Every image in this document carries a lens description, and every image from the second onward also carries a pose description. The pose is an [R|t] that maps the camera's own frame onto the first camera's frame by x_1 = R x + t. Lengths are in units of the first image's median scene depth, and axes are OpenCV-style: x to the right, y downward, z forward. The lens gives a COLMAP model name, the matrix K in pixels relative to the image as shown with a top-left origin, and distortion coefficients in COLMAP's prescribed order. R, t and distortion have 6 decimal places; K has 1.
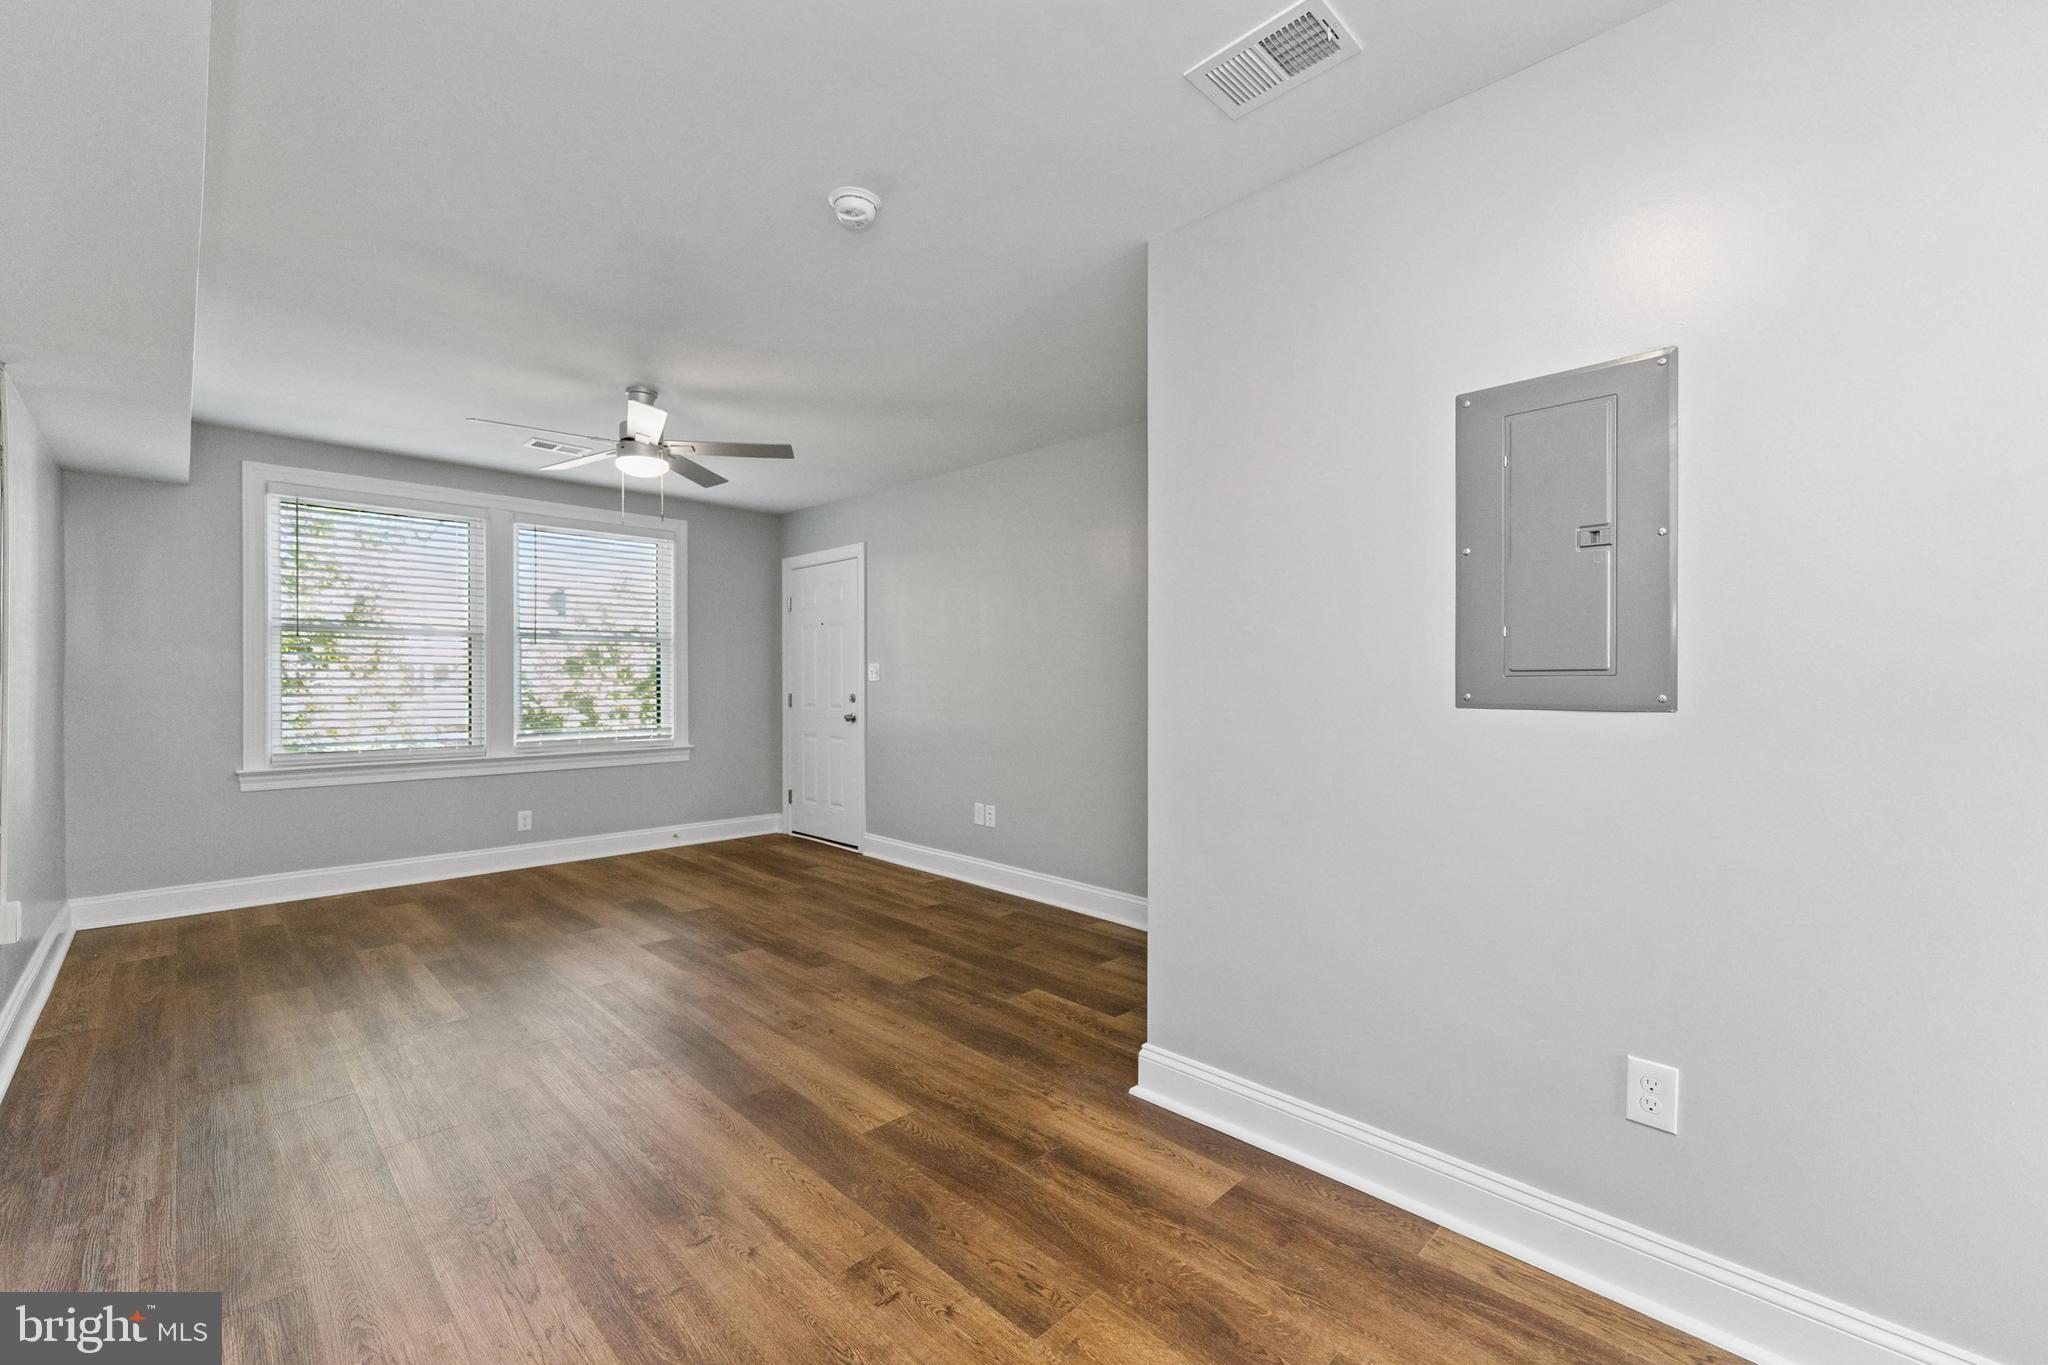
lens RADIAL K [[833.7, 0, 1023.3], [0, 833.7, 683.7], [0, 0, 1]] dist [0.000203, 0.000064]
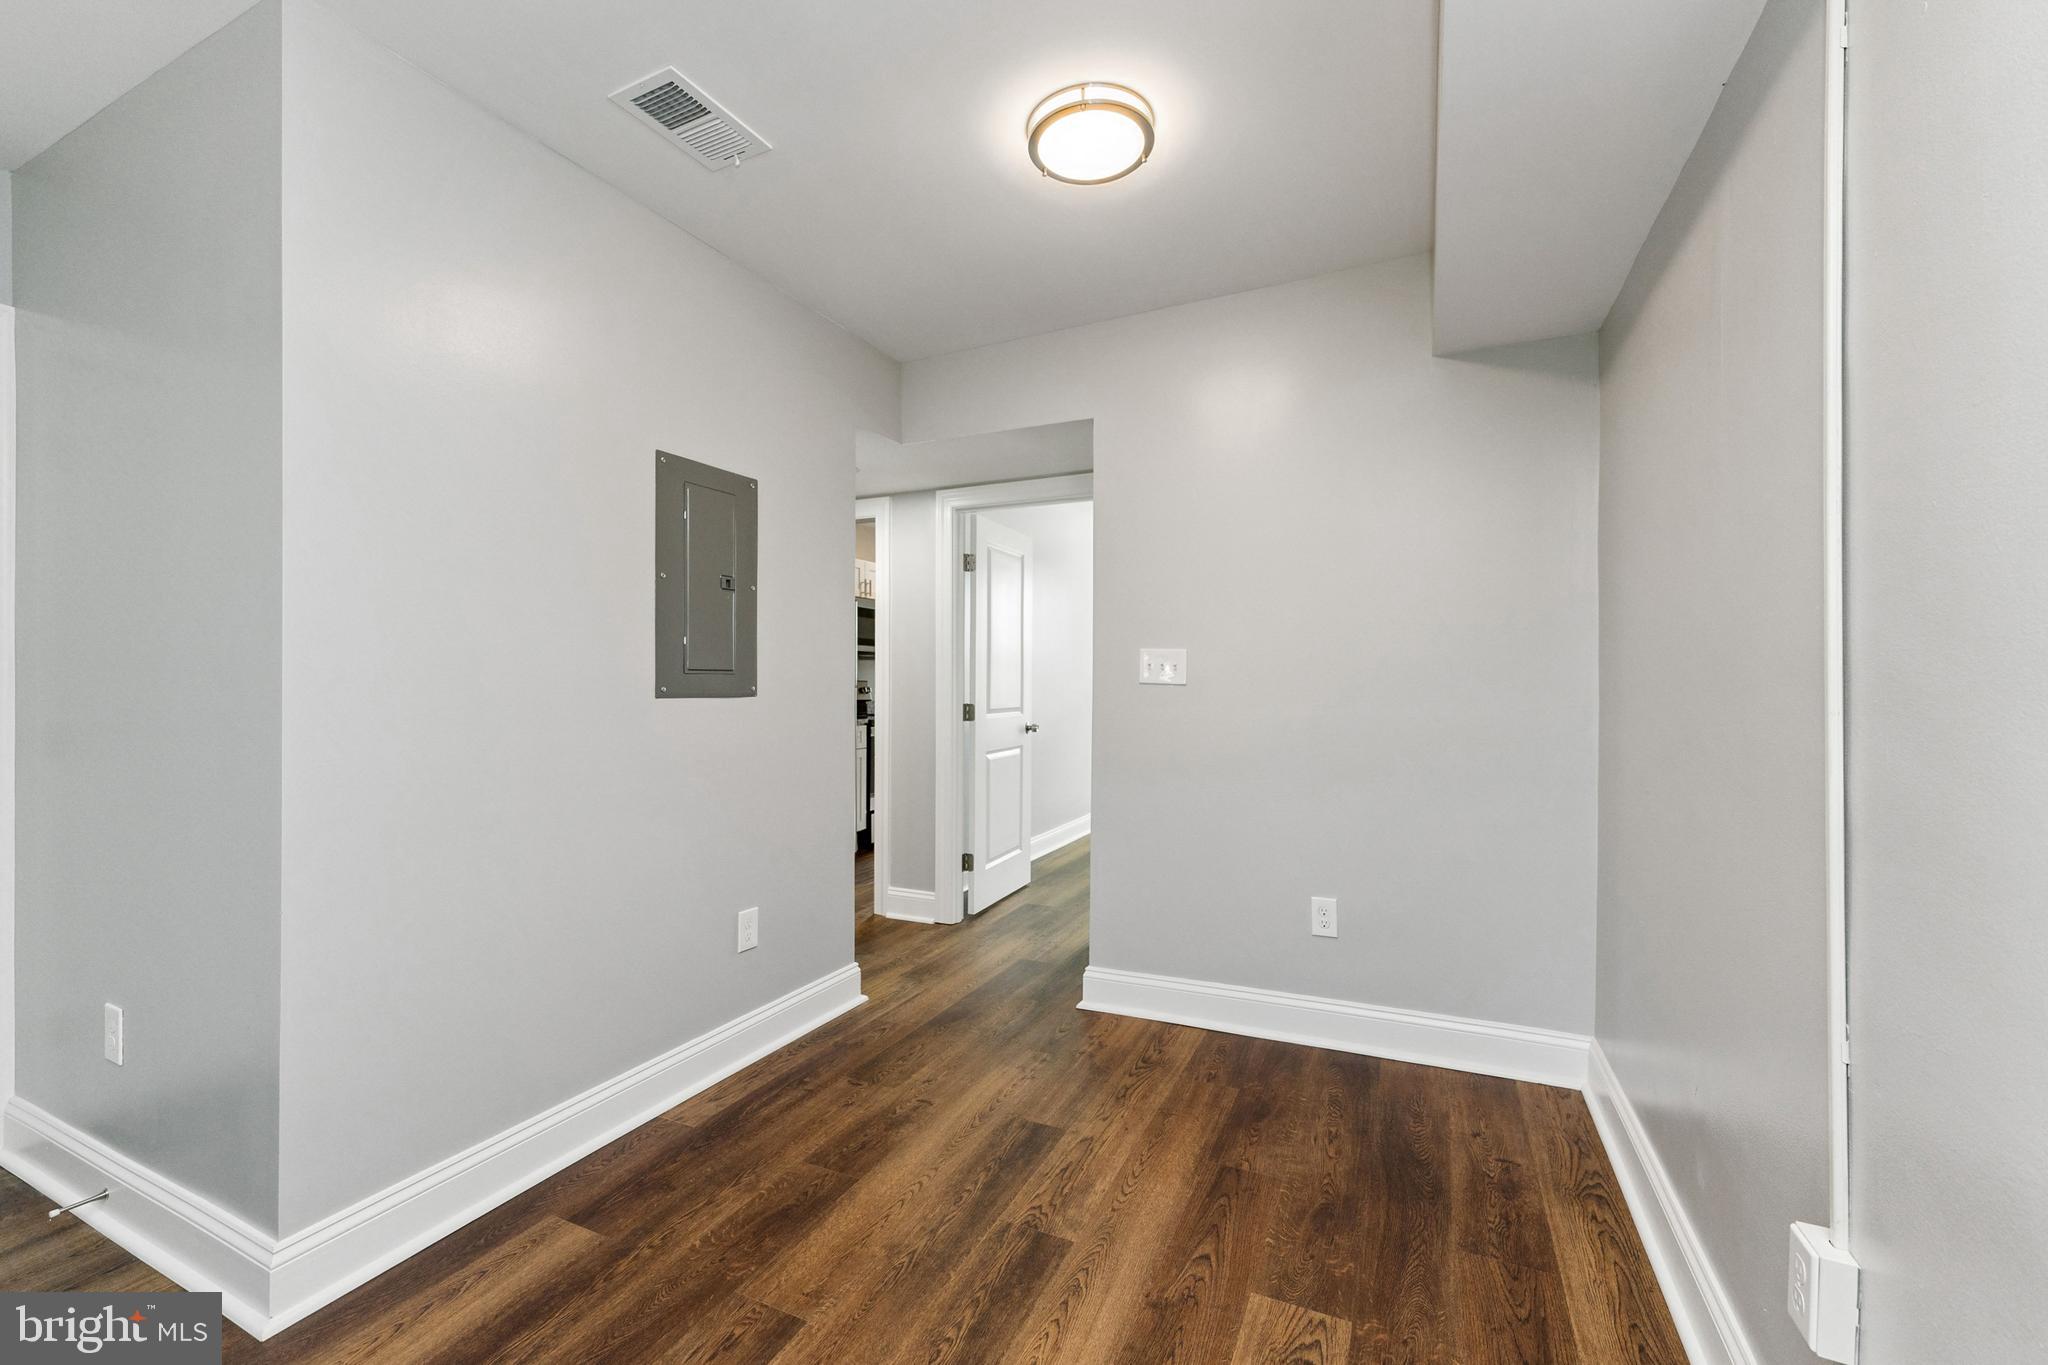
lens RADIAL K [[833.7, 0, 1024.3], [0, 833.7, 684.9], [0, 0, 1]] dist [0.000203, 0.000064]
pose [[-0.326914, 0.000688, 0.945054, -0.893893], [0.001049, 0.999999, -0.000365, 0.009838], [-0.945054, 0.000872, -0.326914, 0.935967]]
